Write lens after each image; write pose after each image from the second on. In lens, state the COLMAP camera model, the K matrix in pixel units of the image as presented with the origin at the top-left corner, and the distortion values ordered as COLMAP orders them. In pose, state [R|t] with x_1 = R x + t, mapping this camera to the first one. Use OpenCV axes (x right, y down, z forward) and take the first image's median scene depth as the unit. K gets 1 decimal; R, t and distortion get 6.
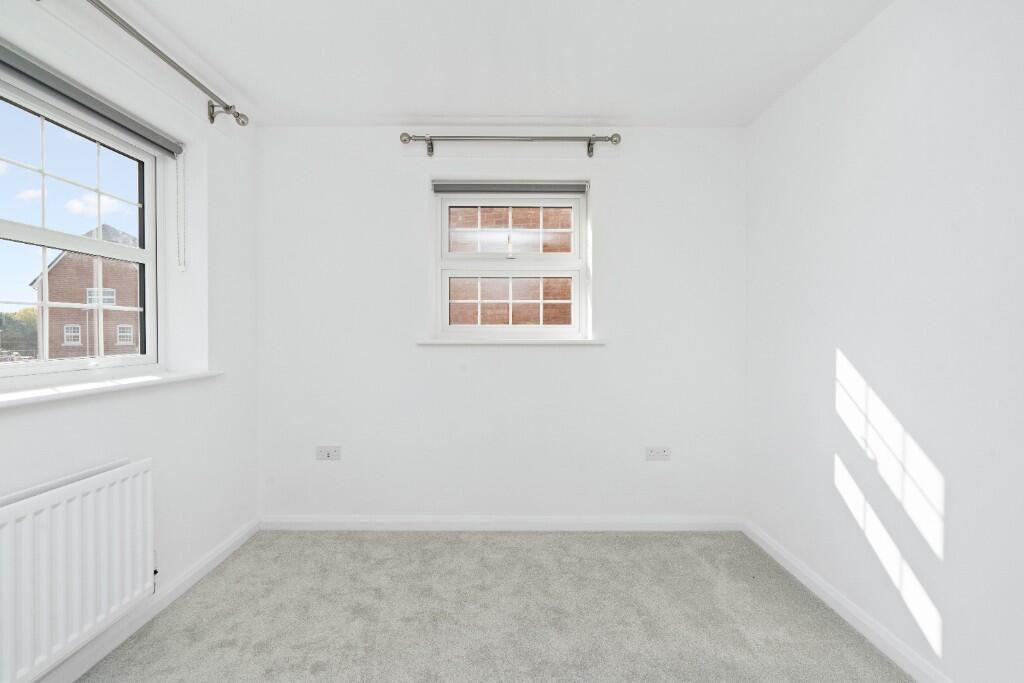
lens RADIAL K [[467.5, 0, 510.8], [0, 467.5, 337.9], [0, 0, 1]] dist [-0.008016, 0.001029]
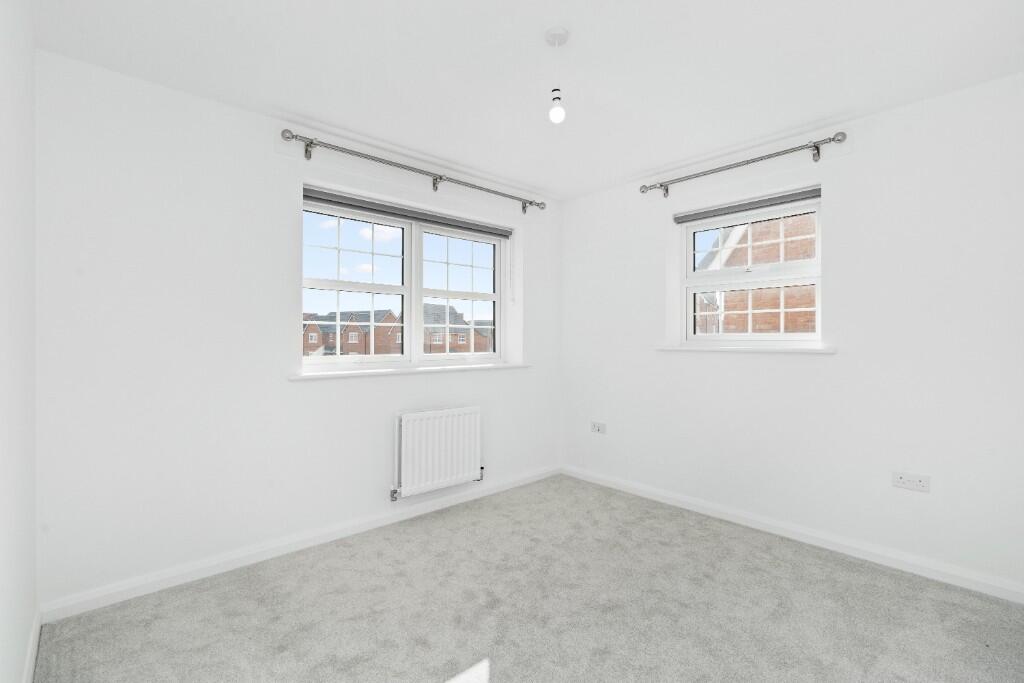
lens RADIAL K [[467.5, 0, 514.2], [0, 467.5, 339.8], [0, 0, 1]] dist [-0.008016, 0.001029]
pose [[0.677932, 0.001229, -0.735124, 0.490029], [-0.011249, 0.999899, -0.008702, 0.001843], [0.735039, 0.014169, 0.677877, -0.130906]]
